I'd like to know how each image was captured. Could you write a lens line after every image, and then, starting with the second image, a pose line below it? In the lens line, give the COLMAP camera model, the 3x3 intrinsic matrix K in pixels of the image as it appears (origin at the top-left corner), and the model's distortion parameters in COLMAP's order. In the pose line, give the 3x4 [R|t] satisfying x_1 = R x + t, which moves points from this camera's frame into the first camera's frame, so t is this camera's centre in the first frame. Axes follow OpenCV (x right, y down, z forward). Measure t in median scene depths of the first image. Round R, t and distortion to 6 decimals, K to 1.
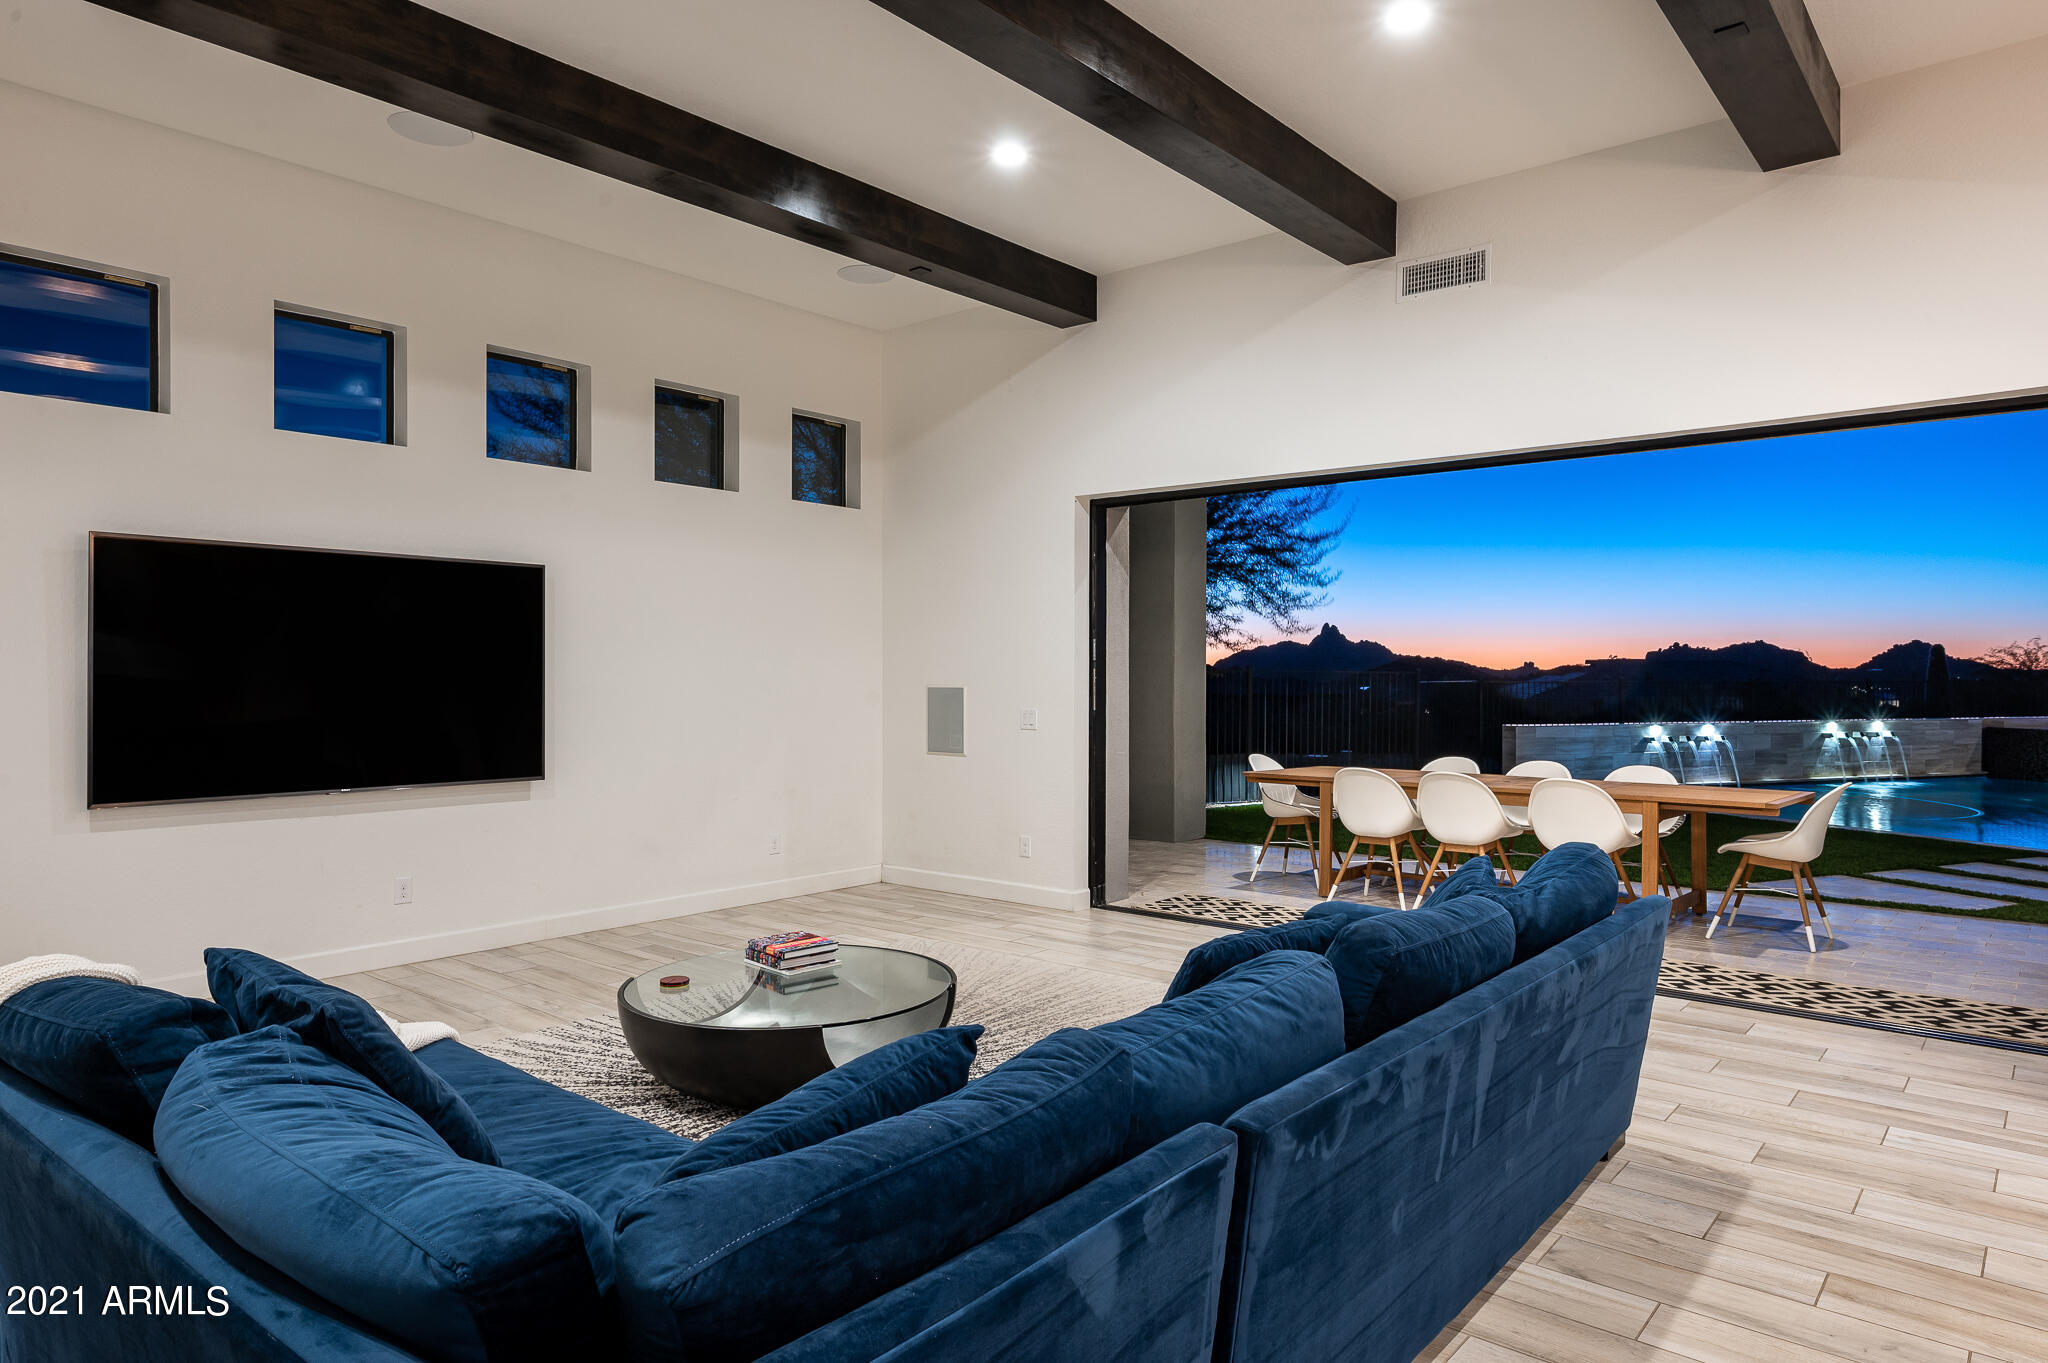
lens RADIAL K [[1209.0, 0, 1021.2], [0, 1209.0, 689.7], [0, 0, 1]] dist [-0.041064, -0.002809]
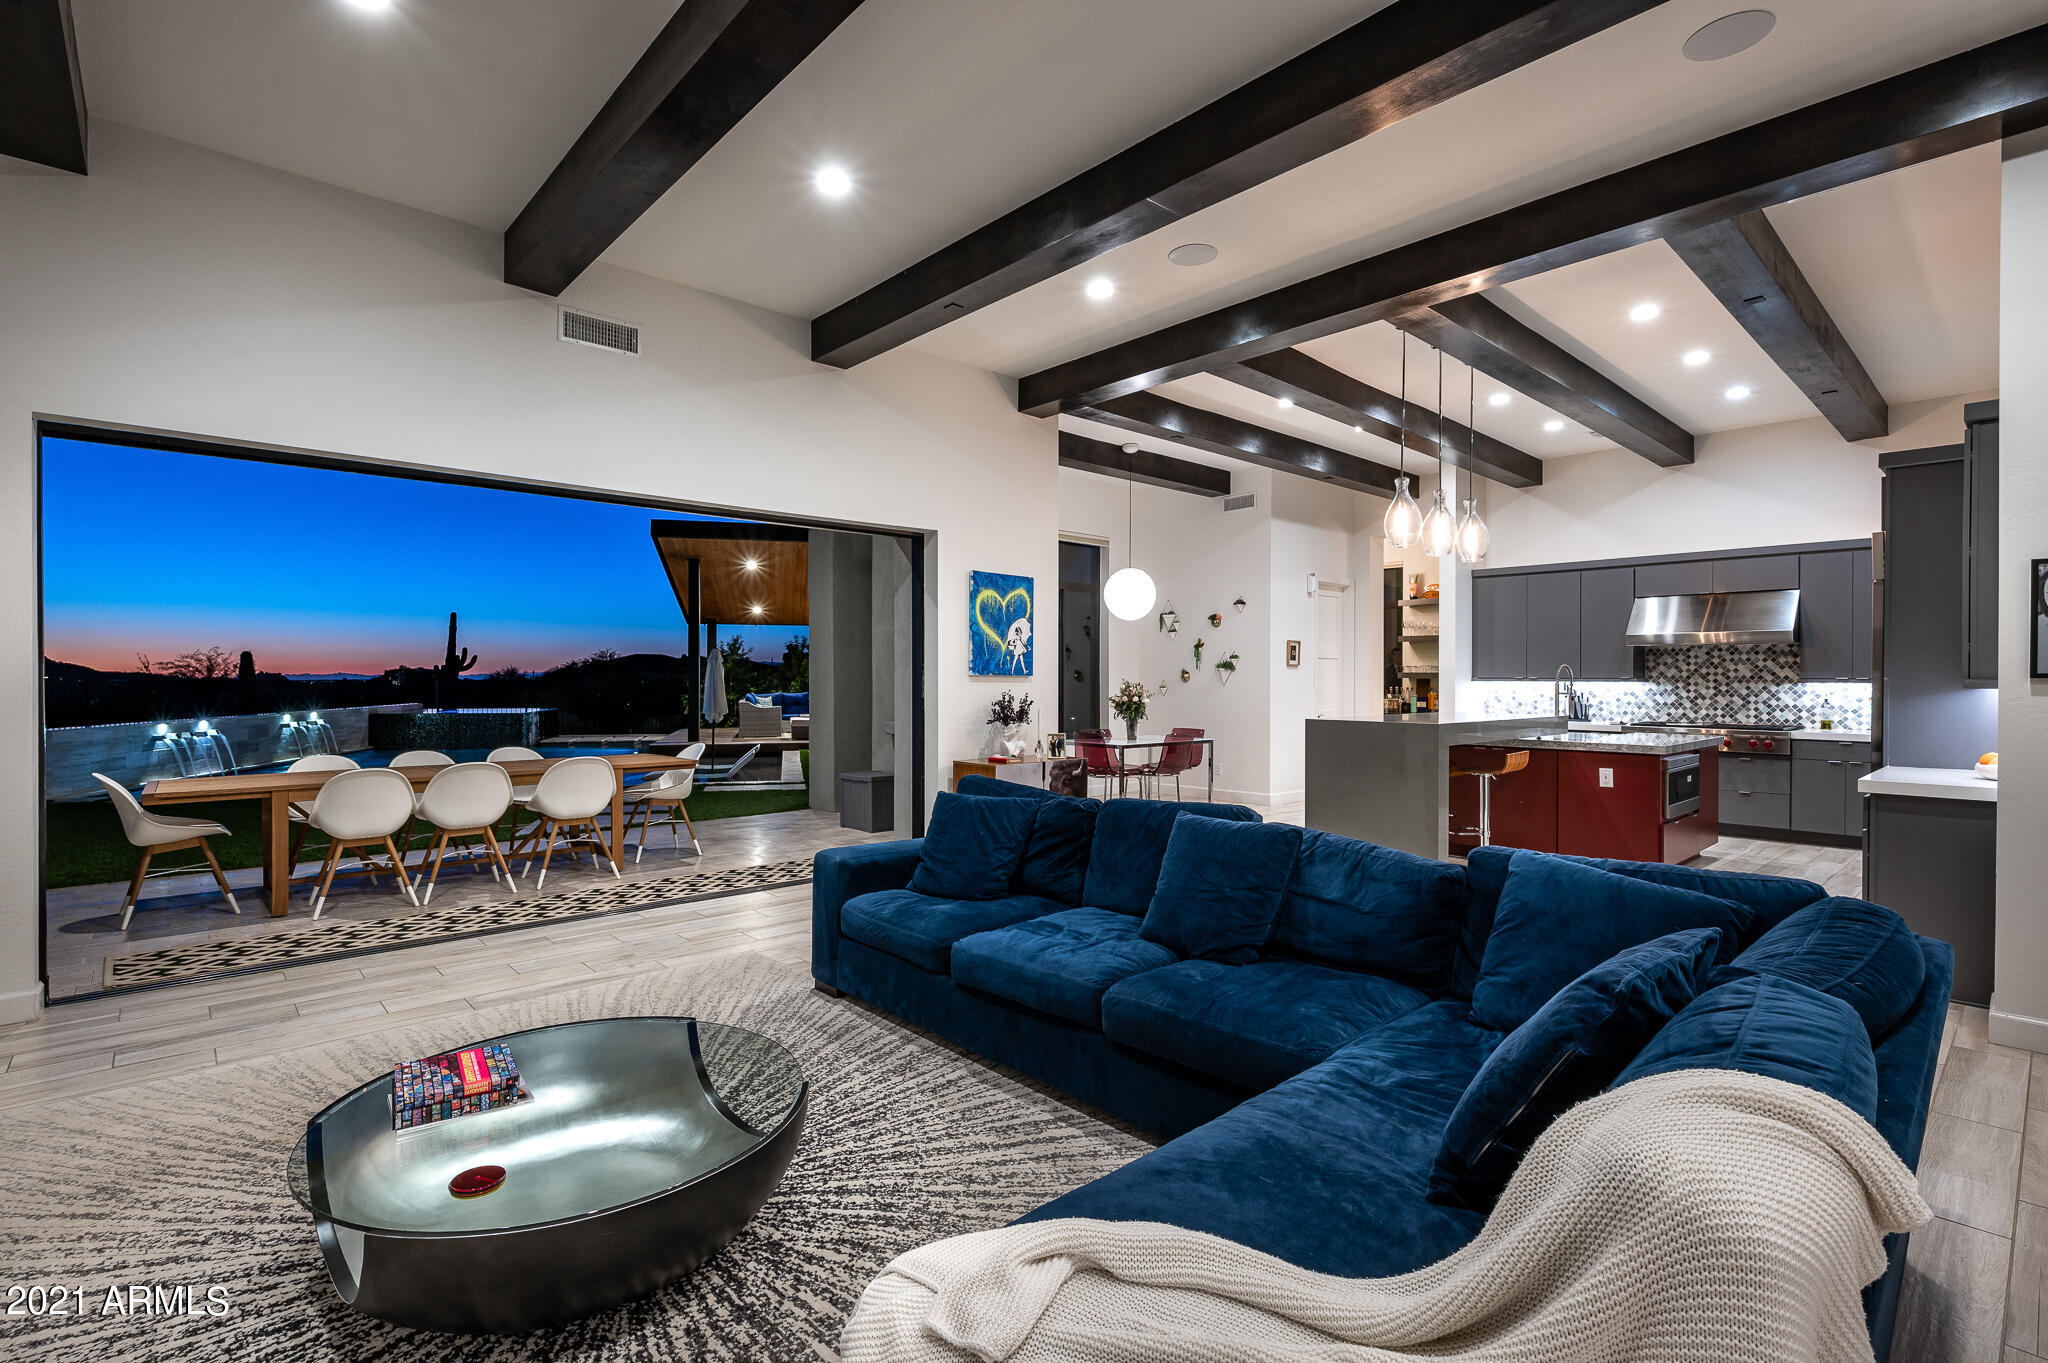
lens RADIAL K [[929.5, 0, 1024.7], [0, 929.5, 676.3], [0, 0, 1]] dist [-0.001513, -0.004553]
pose [[0.108509, -0.001153, 0.994095, -0.177681], [0.013839, 0.999904, -0.000351, -0.000532], [-0.993999, 0.013795, 0.108515, 0.169126]]
